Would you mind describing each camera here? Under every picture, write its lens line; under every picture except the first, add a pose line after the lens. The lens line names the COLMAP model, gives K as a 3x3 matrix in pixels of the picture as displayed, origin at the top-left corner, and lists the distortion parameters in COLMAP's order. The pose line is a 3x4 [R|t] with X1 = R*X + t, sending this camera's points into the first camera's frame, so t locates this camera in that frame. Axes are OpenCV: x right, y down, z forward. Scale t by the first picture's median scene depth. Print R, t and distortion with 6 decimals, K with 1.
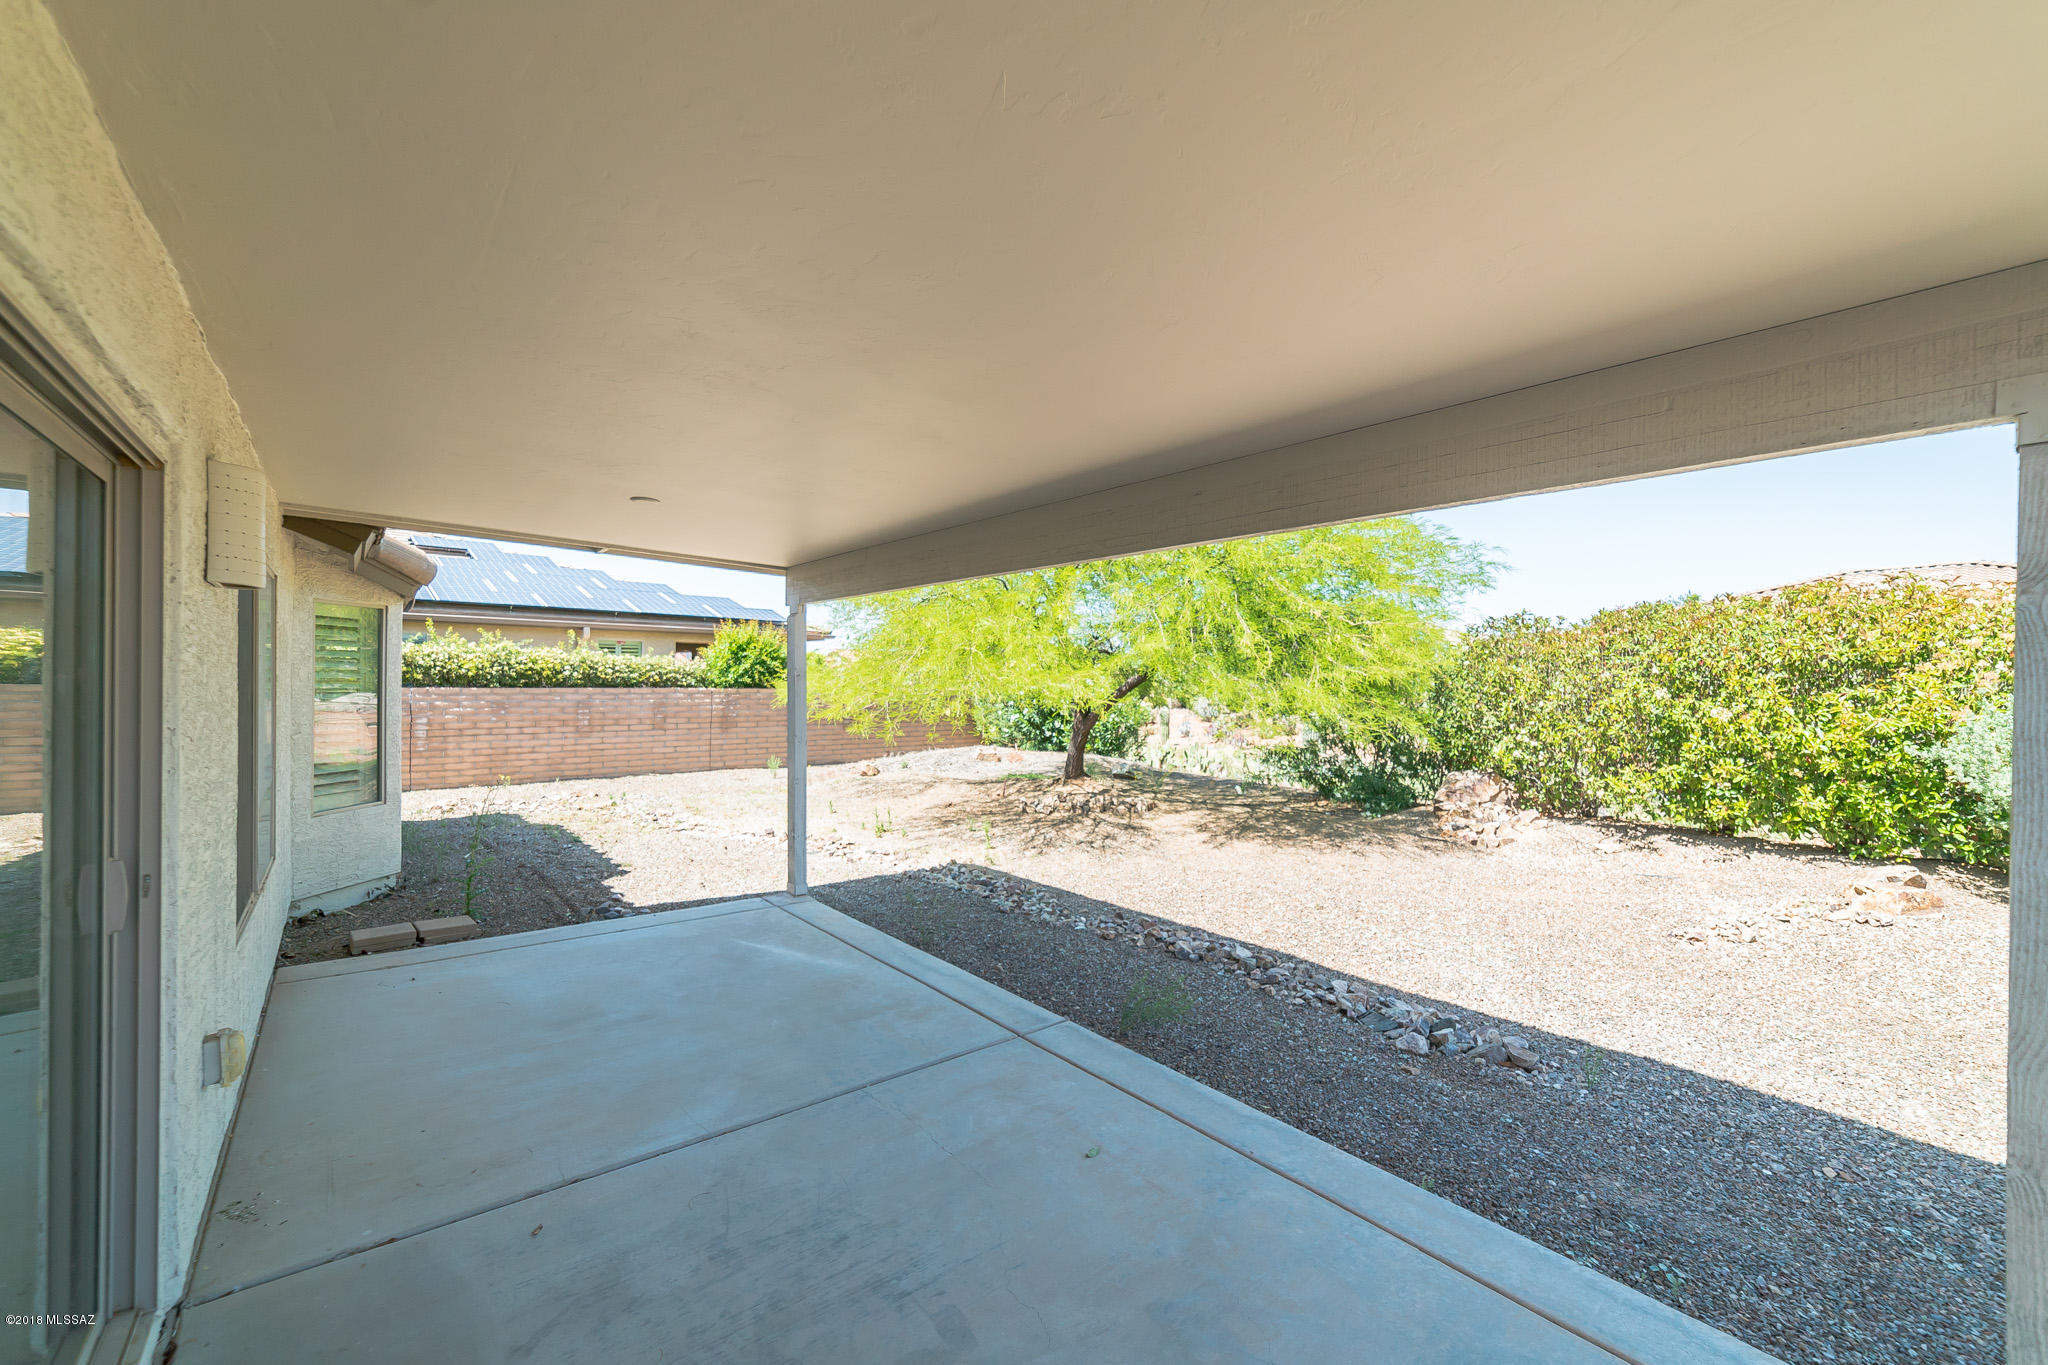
lens RADIAL K [[826.0, 0, 1027.0], [0, 826.0, 682.2], [0, 0, 1]] dist [-0.003131, 0.000028]
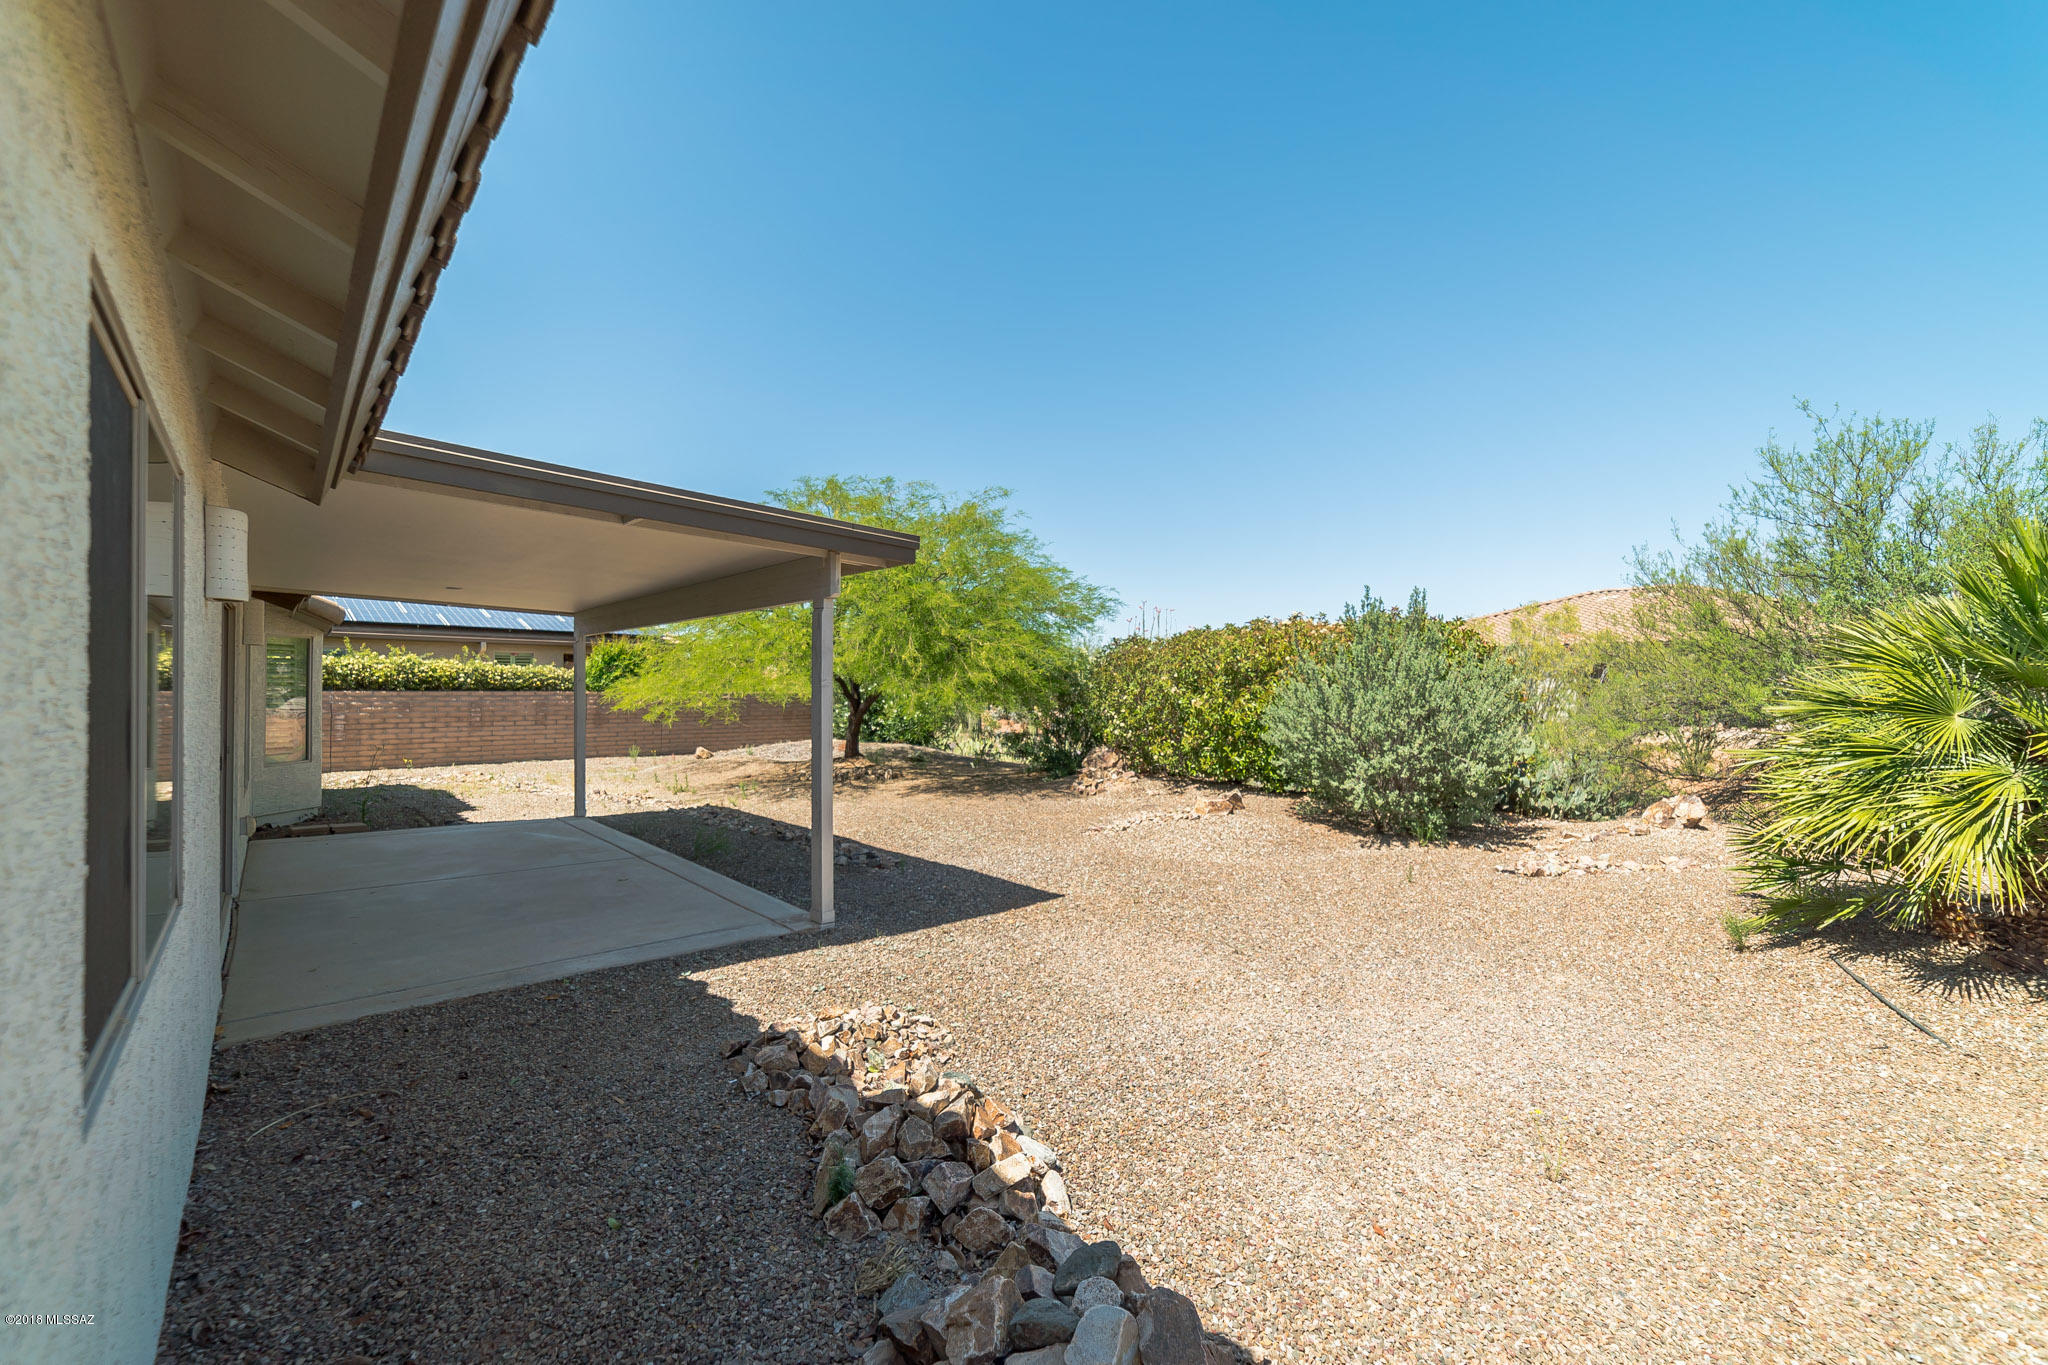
lens RADIAL K [[826.0, 0, 1023.7], [0, 826.0, 686.3], [0, 0, 1]] dist [-0.003131, 0.000028]
pose [[0.998595, -0.003436, 0.052883, 0.245073], [0.003578, 0.999990, -0.002588, 0.005908], [-0.052873, 0.002774, 0.998597, -0.317091]]
